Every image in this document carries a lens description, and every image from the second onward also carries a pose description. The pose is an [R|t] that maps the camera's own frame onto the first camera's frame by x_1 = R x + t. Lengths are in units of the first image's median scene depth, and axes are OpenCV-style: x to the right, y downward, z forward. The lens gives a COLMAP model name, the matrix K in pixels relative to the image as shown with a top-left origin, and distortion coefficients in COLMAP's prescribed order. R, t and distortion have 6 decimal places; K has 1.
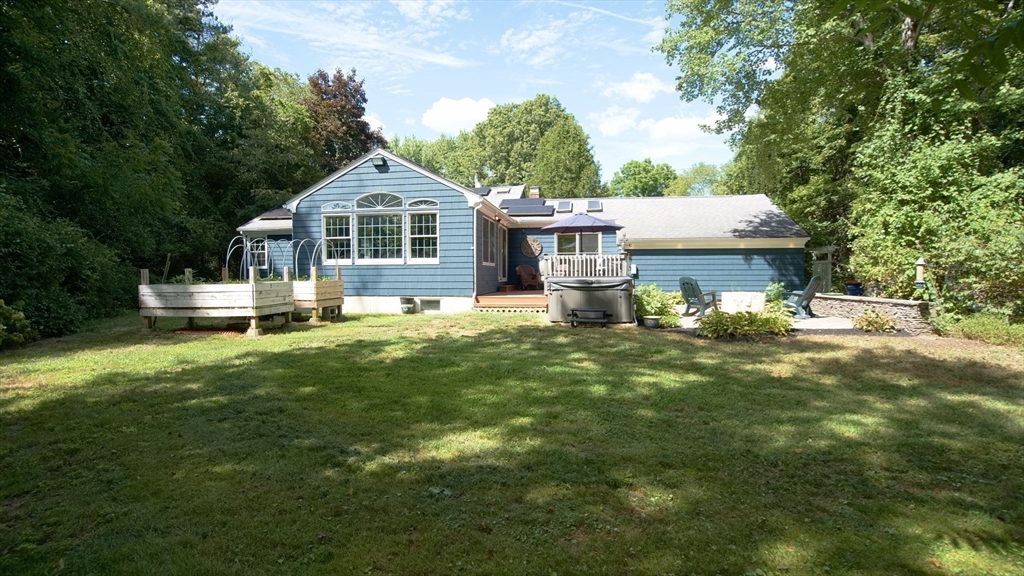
lens RADIAL K [[477.7, 0, 512.0], [0, 477.7, 288.0], [0, 0, 1]] dist [-0.040759, 0.000130]
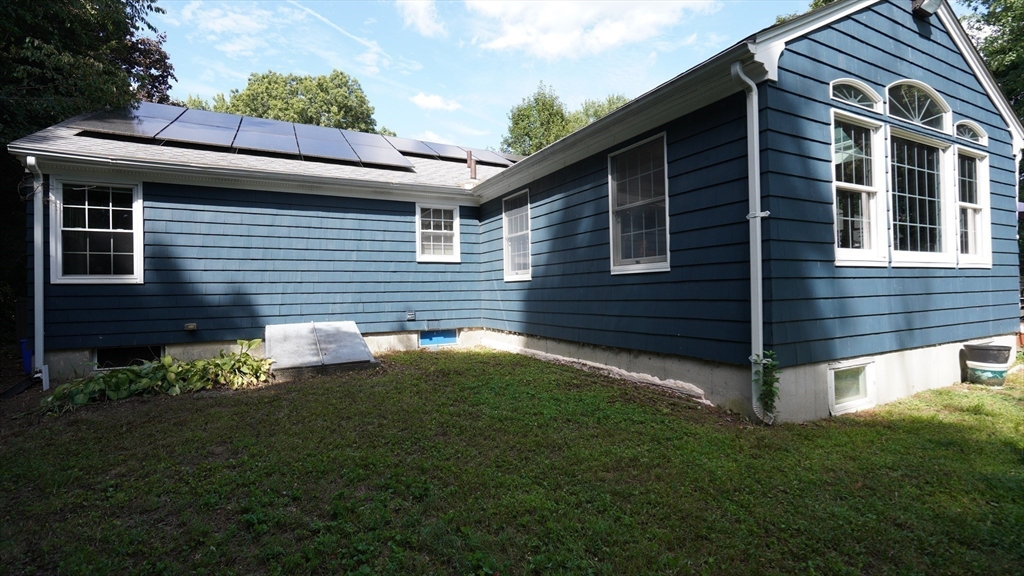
lens RADIAL K [[469.2, 0, 547.3], [0, 469.2, 286.8], [0, 0, 1]] dist [-0.042656, -0.000209]
pose [[0.767023, -0.002488, 0.641615, -0.587153], [0.037190, 0.998484, -0.040586, -0.021938], [-0.640541, 0.054992, 0.765952, 0.696059]]
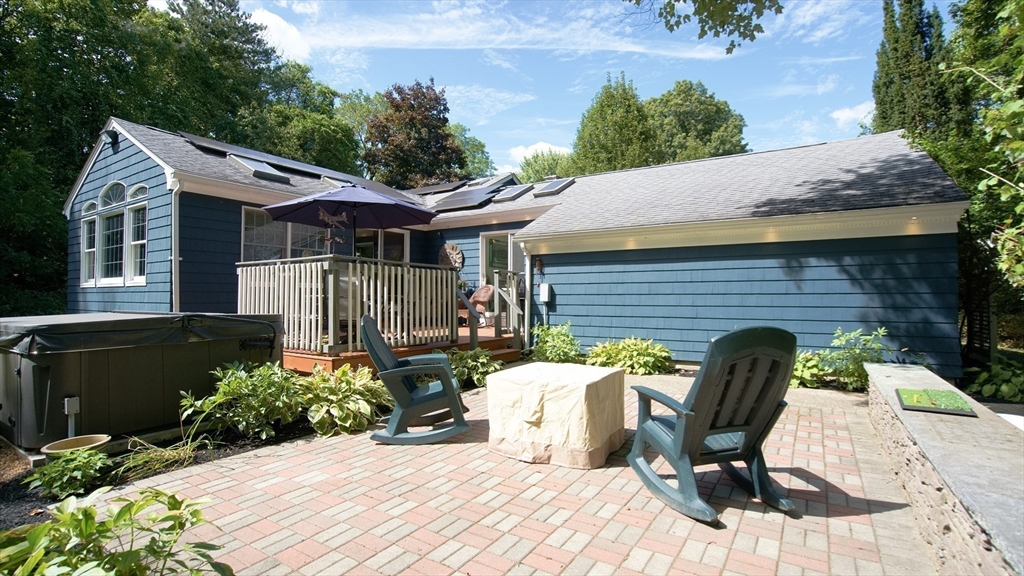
lens RADIAL K [[477.7, 0, 512.0], [0, 477.7, 288.0], [0, 0, 1]] dist [-0.040759, 0.000130]
pose [[0.915019, -0.004324, -0.403388, 0.392037], [-0.014590, 0.998934, -0.043802, -0.019660], [0.403147, 0.045965, 0.913980, 0.472179]]
